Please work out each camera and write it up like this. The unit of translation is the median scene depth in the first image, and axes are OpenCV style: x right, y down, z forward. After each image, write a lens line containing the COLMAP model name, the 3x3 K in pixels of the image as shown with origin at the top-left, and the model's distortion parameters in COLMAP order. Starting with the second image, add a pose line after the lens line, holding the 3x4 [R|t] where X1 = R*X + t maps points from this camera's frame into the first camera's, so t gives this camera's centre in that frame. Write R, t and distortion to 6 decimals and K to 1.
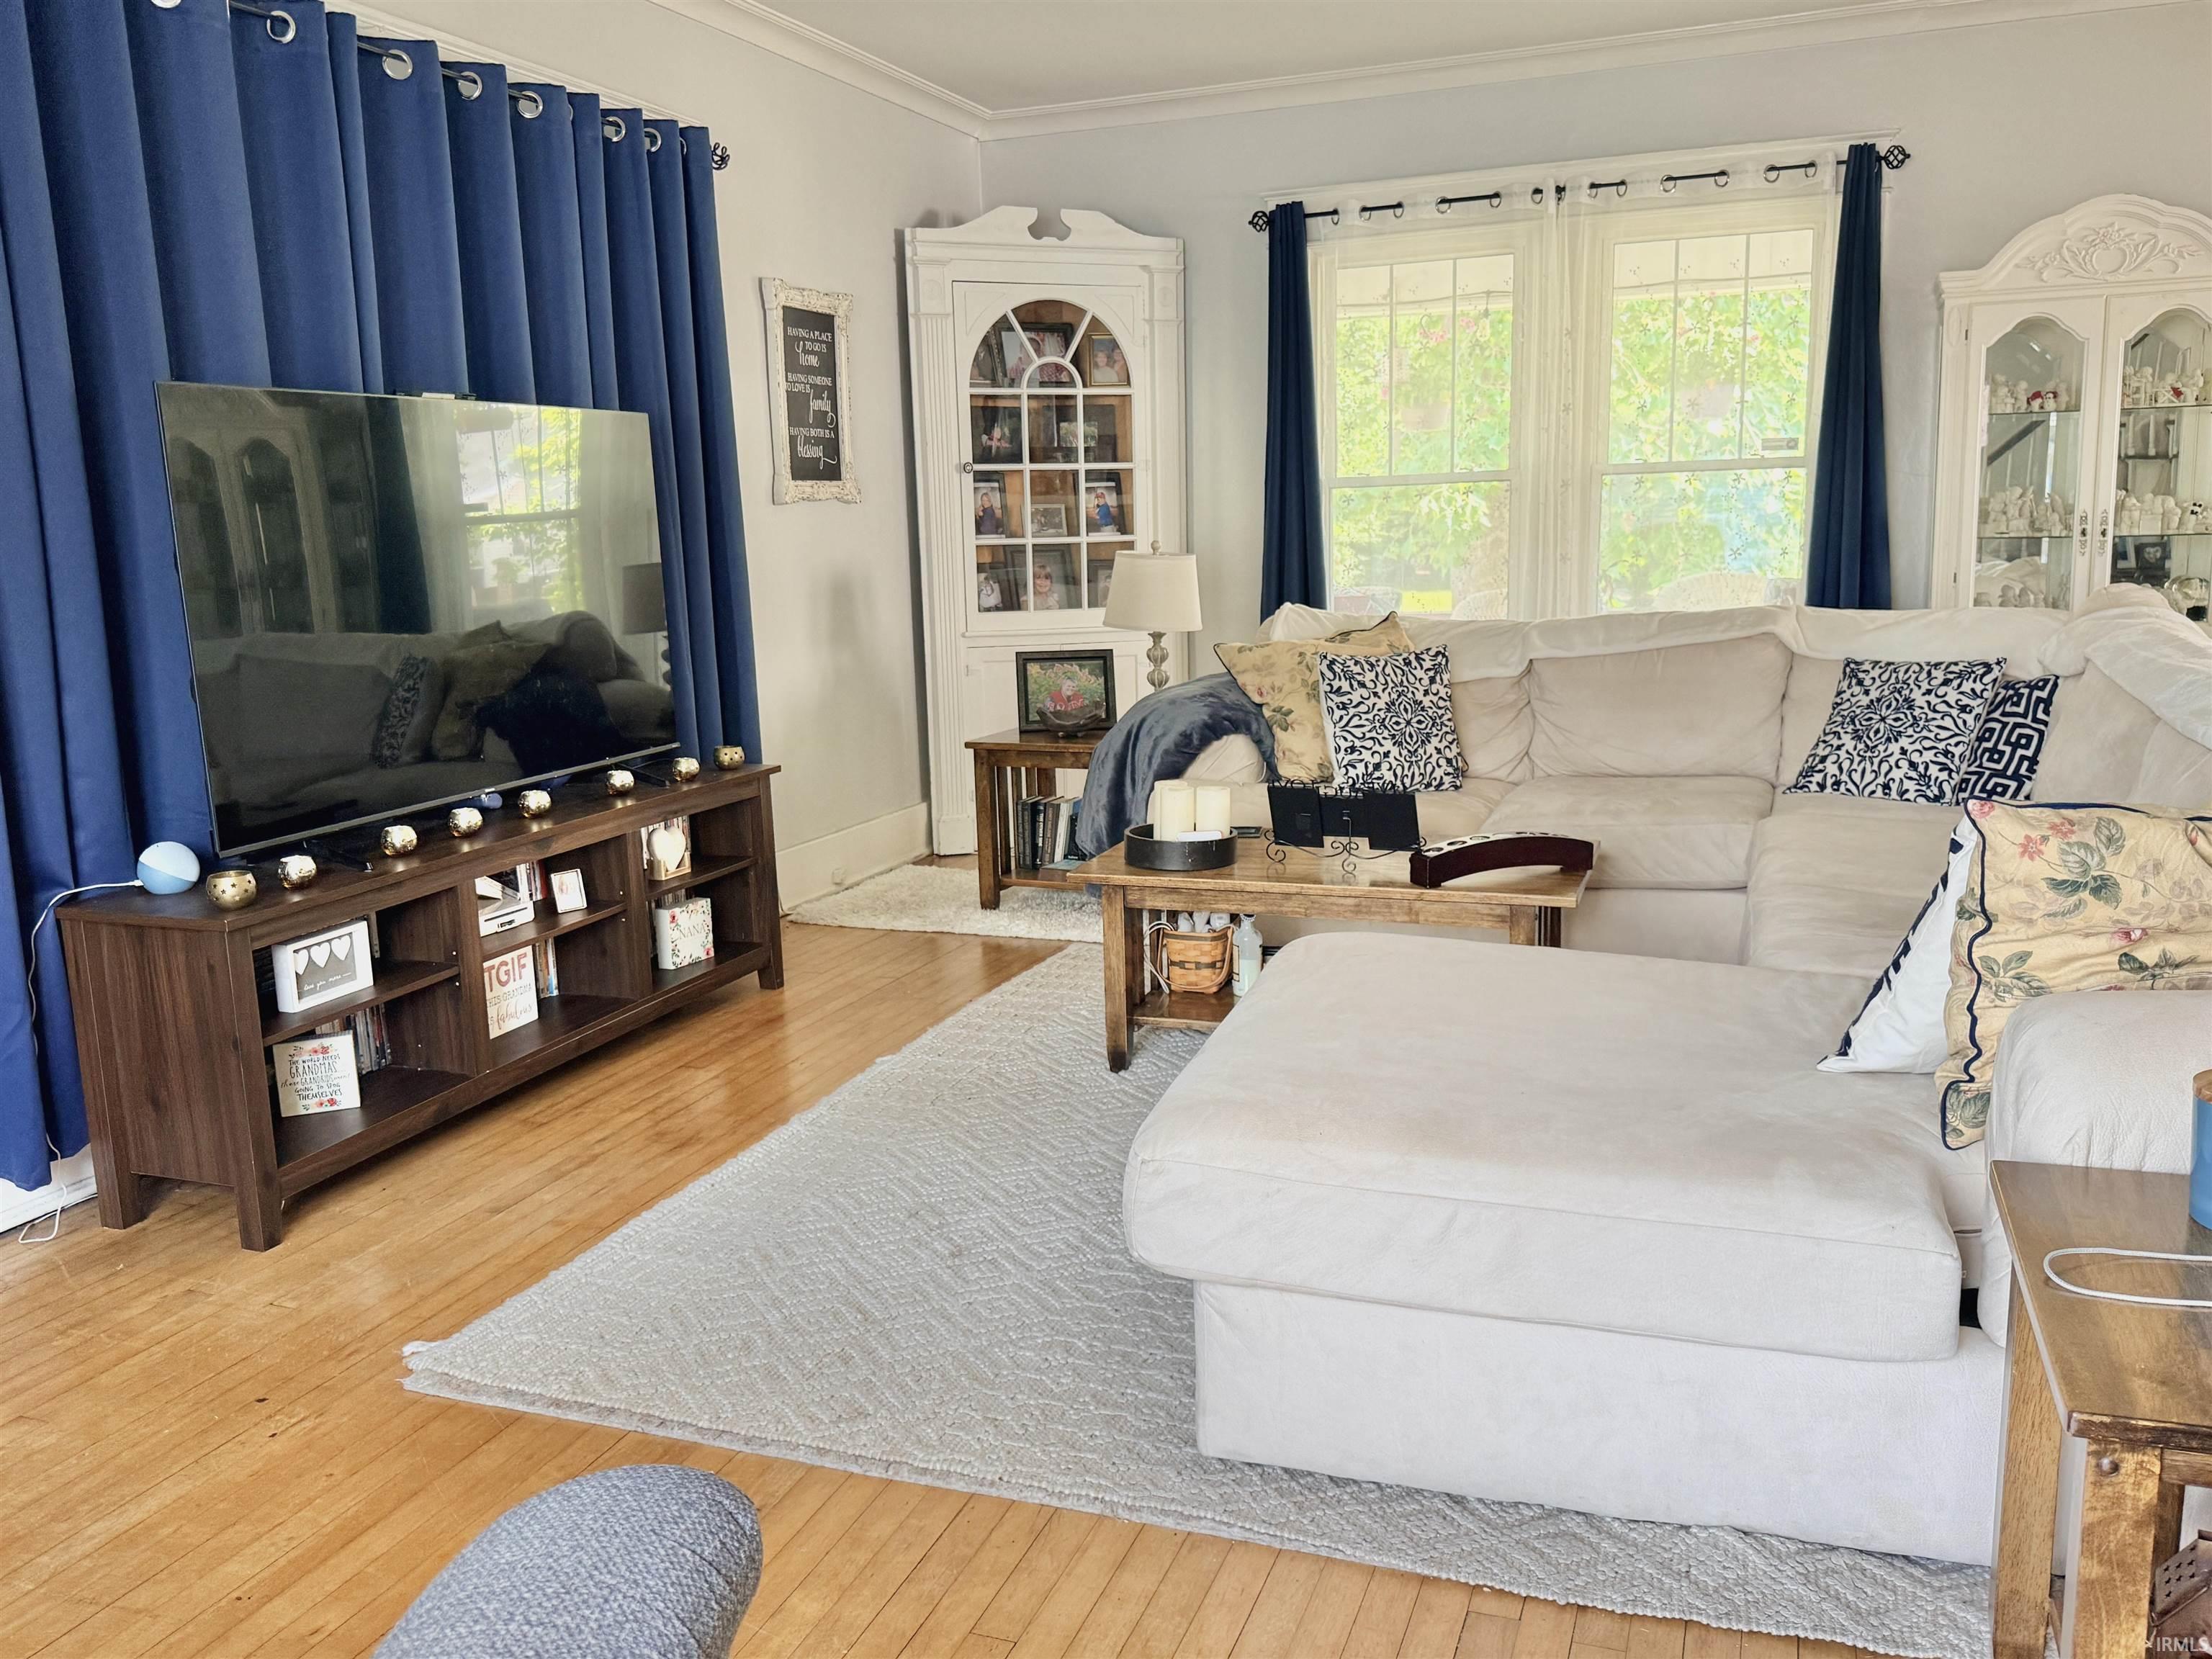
lens RADIAL K [[1768.9, 0, 1106.0], [0, 1768.9, 829.5], [0, 0, 1]] dist [0.121870, -0.242731]
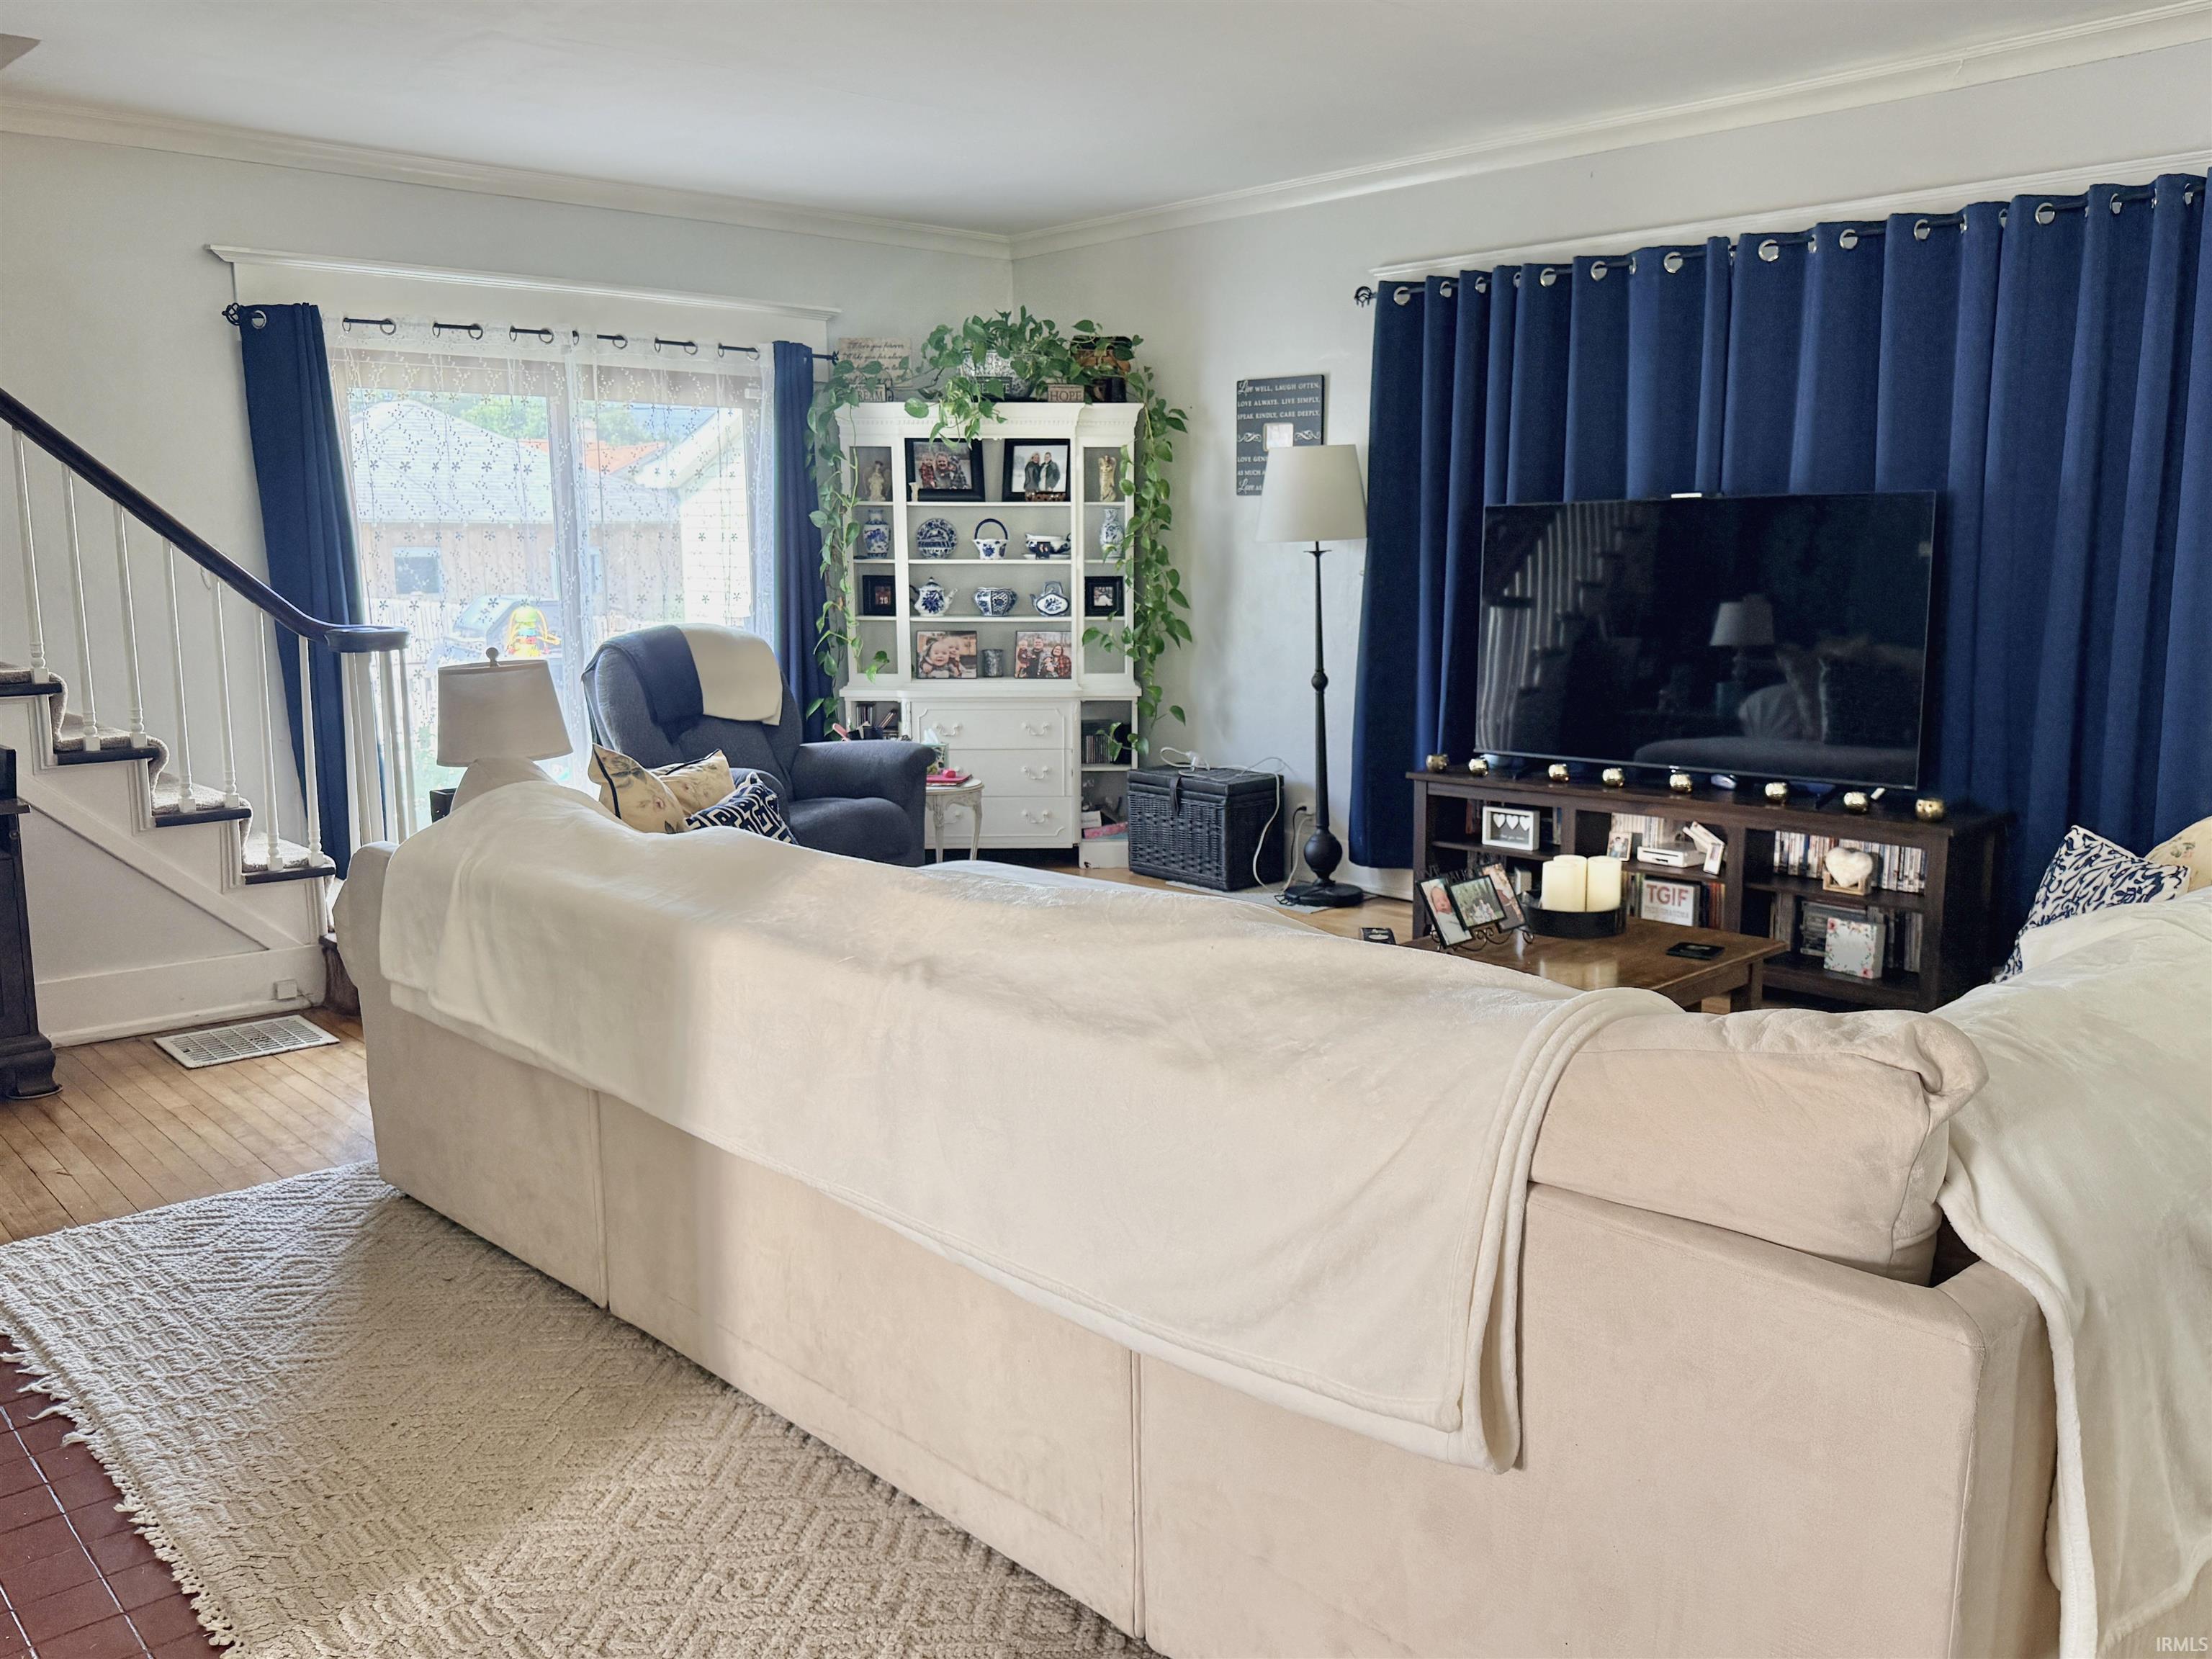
lens RADIAL K [[1823.9, 0, 1106.0], [0, 1823.9, 829.5], [0, 0, 1]] dist [0.009204, 0.006693]
pose [[-0.436064, 0.172204, -0.883286, 0.788158], [-0.140790, 0.956380, 0.255960, -0.195054], [0.888835, 0.235973, -0.392798, 0.825017]]
